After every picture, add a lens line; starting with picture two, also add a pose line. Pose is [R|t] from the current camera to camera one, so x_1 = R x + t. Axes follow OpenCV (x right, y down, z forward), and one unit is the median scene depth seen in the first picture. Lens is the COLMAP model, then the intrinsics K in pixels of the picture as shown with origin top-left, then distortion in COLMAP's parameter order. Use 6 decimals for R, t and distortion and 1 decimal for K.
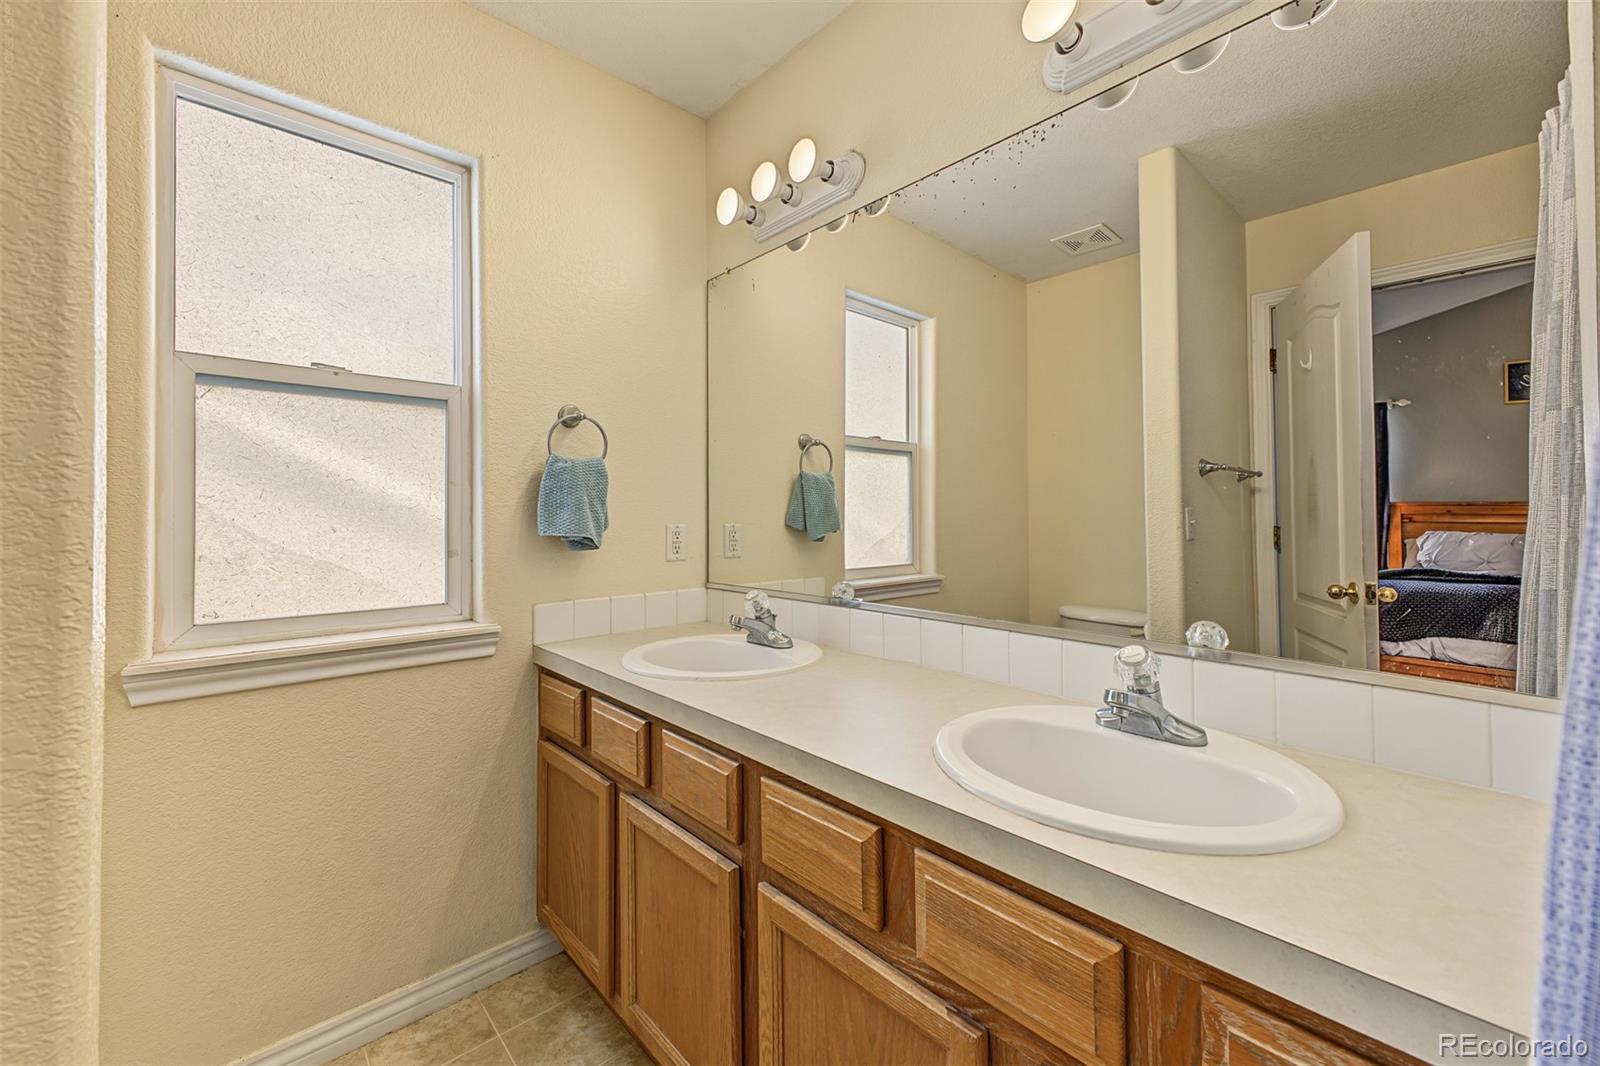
lens RADIAL K [[647.0, 0, 796.6], [0, 647.0, 526.1], [0, 0, 1]] dist [0.001501, -0.000766]
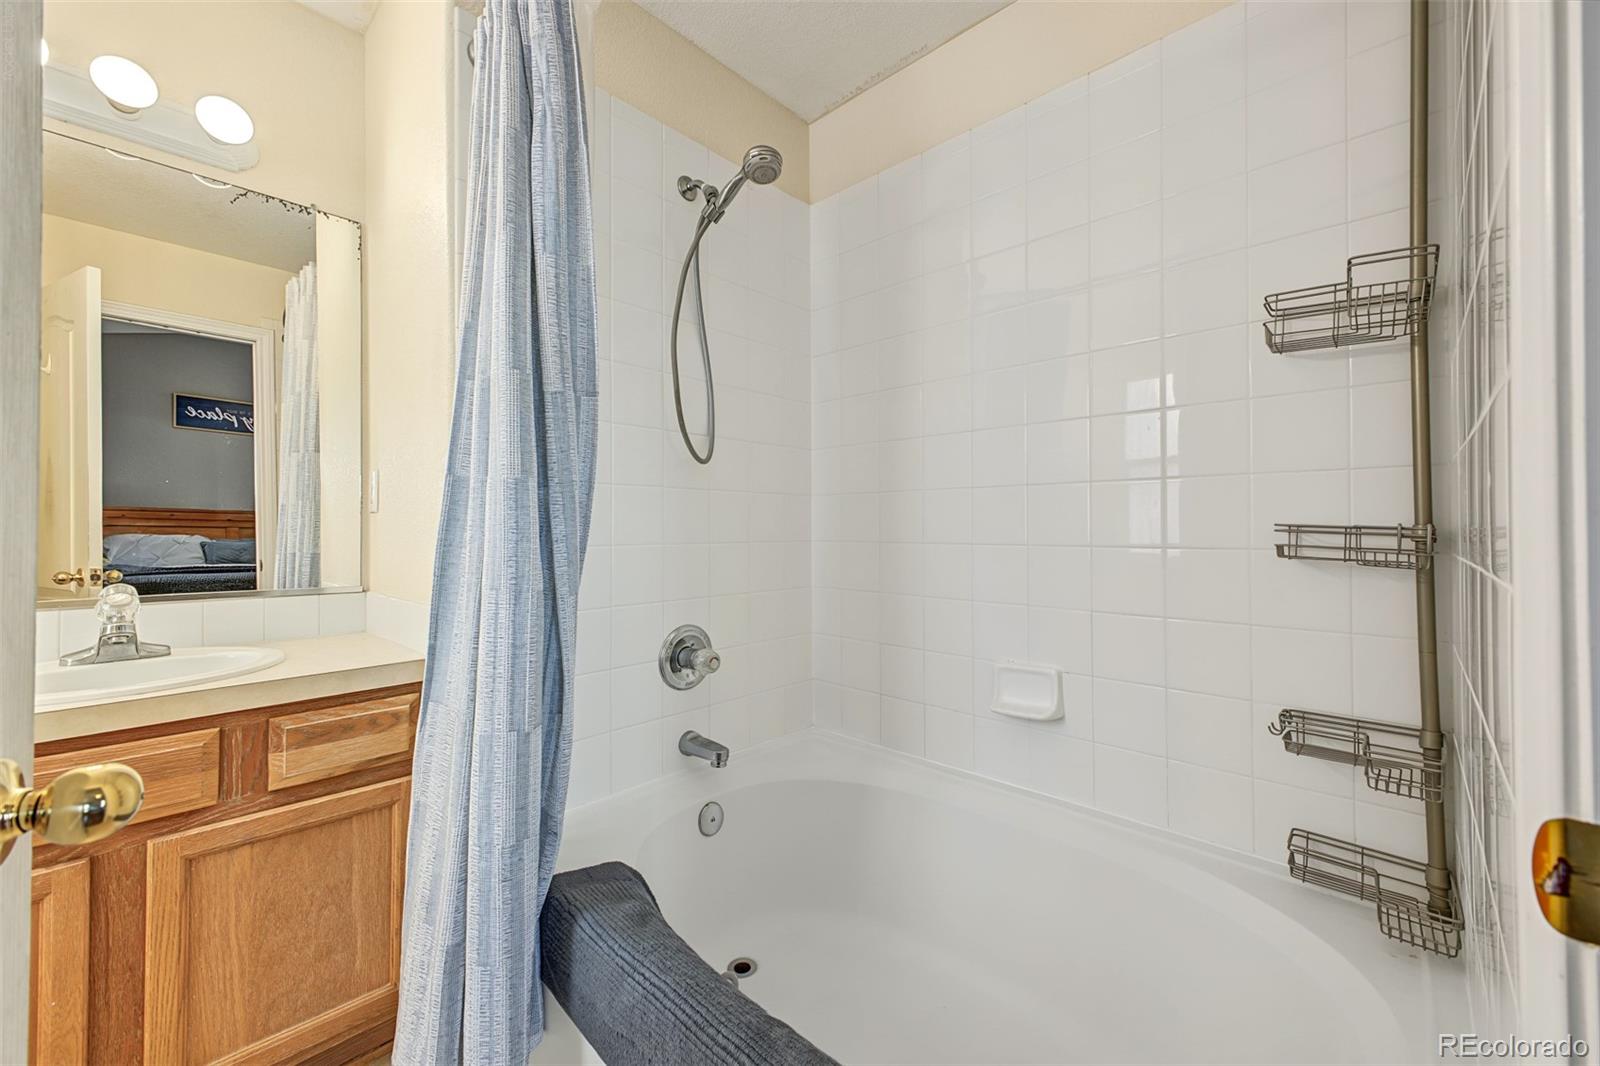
lens RADIAL K [[647.0, 0, 798.7], [0, 647.0, 523.1], [0, 0, 1]] dist [0.001501, -0.000766]
pose [[-0.101739, 0.003570, 0.994805, -0.399508], [-0.009049, 0.999949, -0.004514, 0.001269], [-0.994770, -0.009461, -0.101701, -0.137828]]
